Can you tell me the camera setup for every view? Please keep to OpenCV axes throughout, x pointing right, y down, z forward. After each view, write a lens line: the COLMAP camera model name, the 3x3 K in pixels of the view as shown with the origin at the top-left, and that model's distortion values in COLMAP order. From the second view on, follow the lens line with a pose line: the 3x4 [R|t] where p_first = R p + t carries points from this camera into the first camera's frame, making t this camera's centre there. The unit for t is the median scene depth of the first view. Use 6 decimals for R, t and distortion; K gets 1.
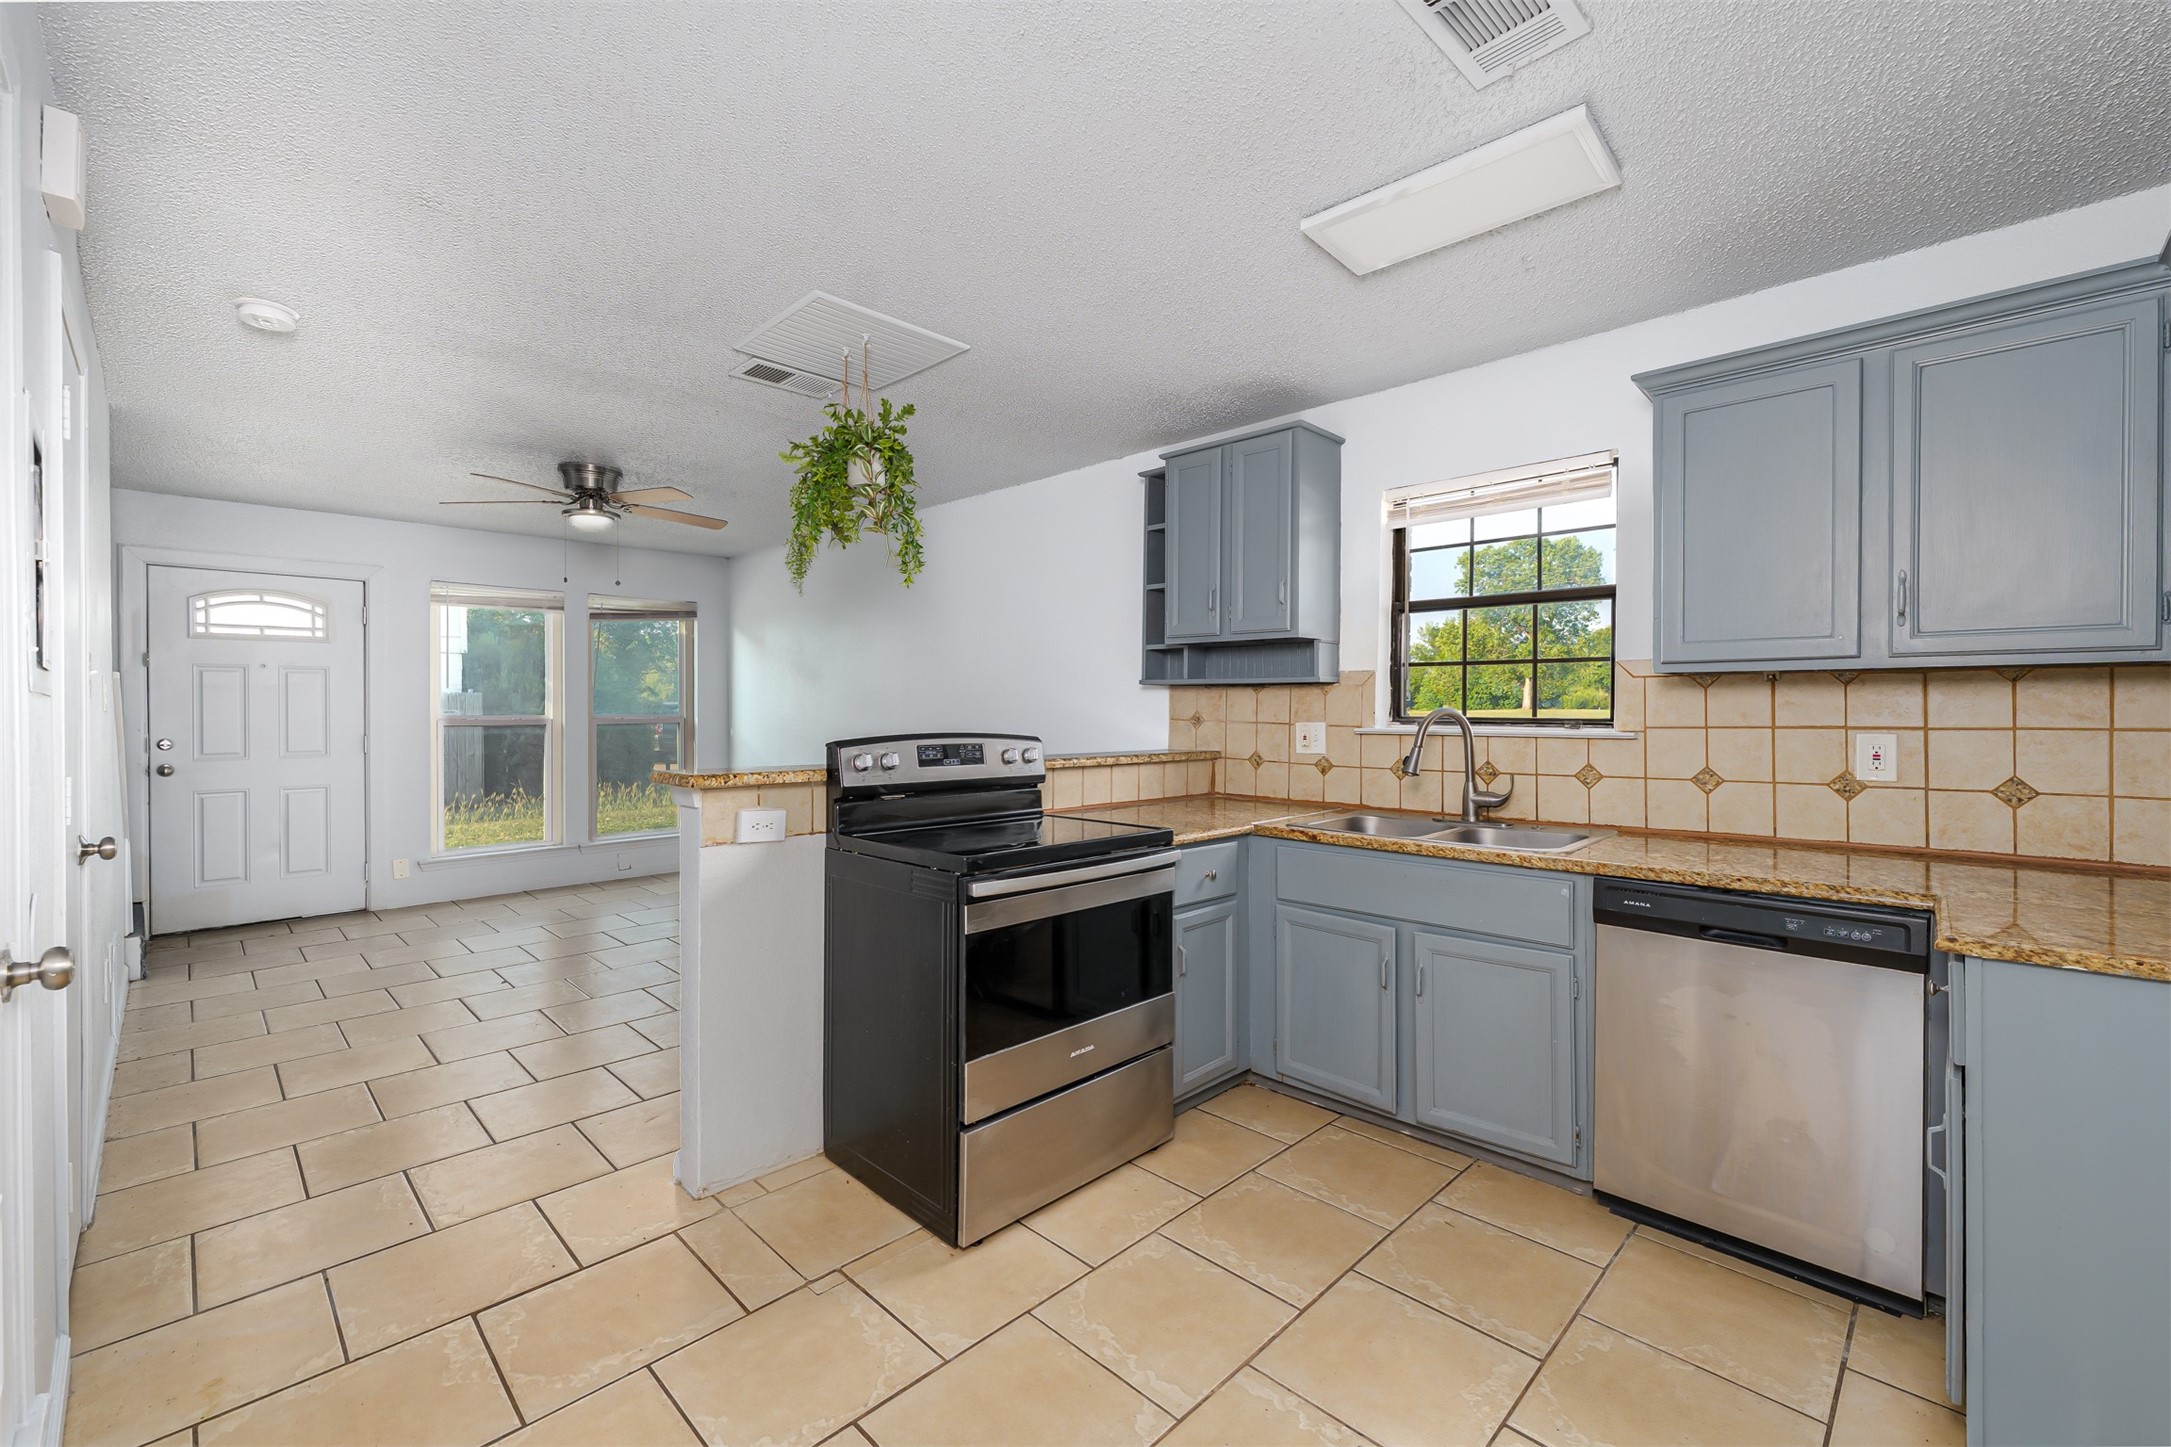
lens RADIAL K [[896.6, 0, 1091.3], [0, 896.6, 714.0], [0, 0, 1]] dist [0.001688, -0.000162]
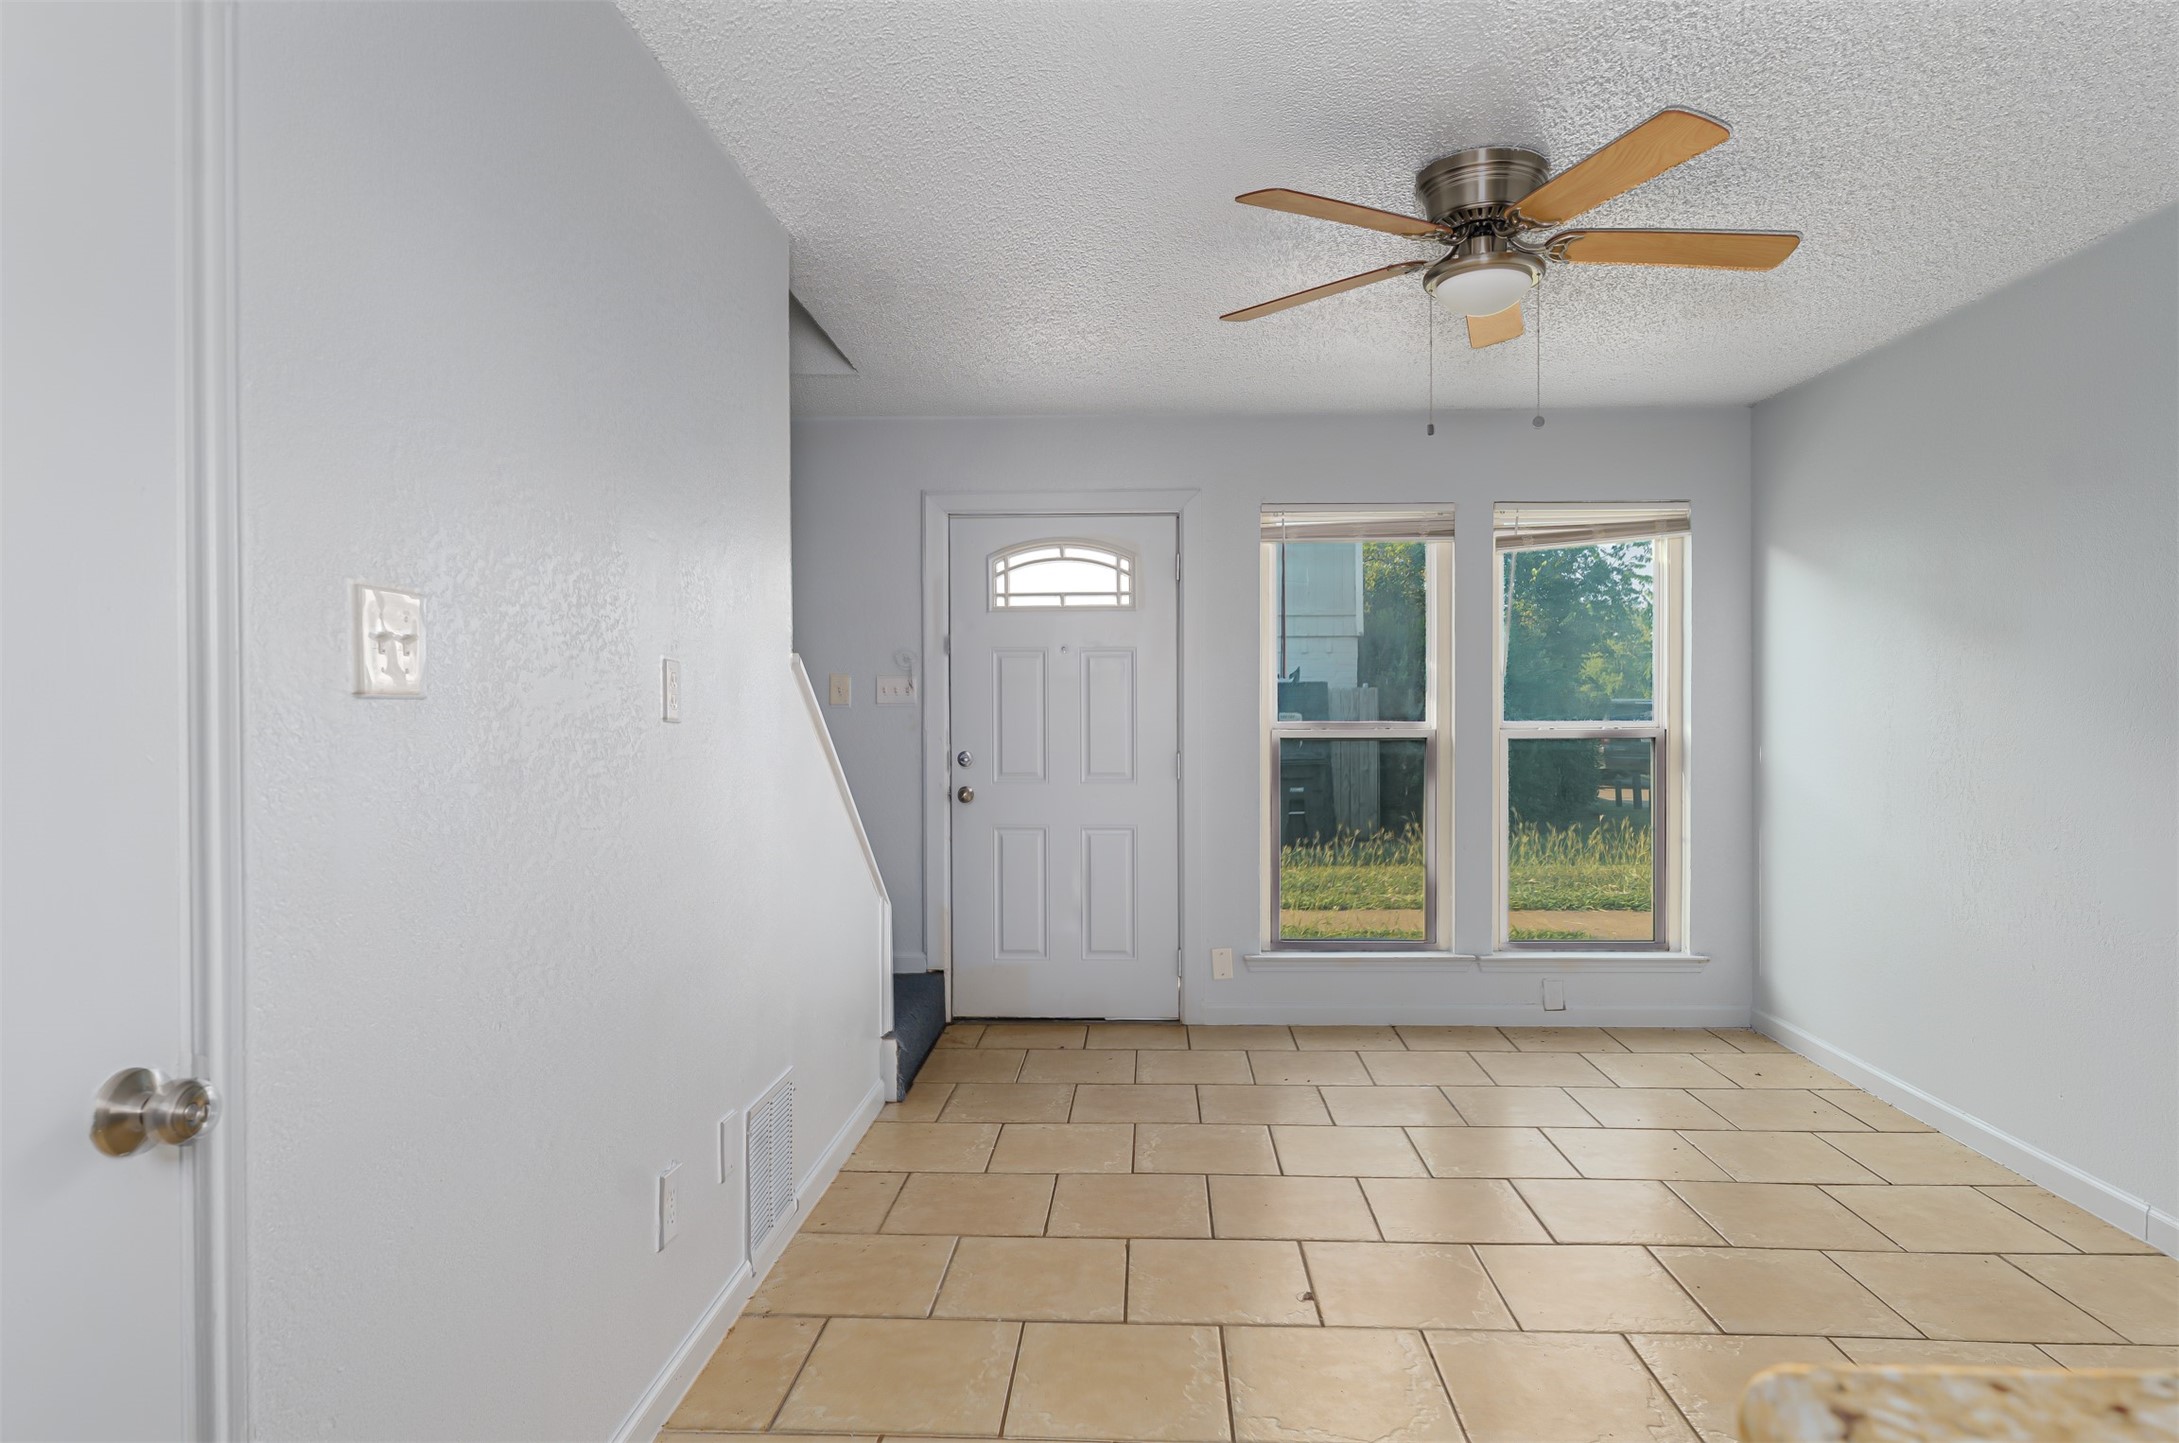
lens RADIAL K [[1227.8, 0, 1100.1], [0, 1227.8, 711.1], [0, 0, 1]] dist [-0.002542, 0.002305]
pose [[0.669208, 0.000379, -0.743075, -0.208966], [-0.002139, 0.999997, -0.001416, -0.005257], [0.743072, 0.002537, 0.669207, 0.406508]]
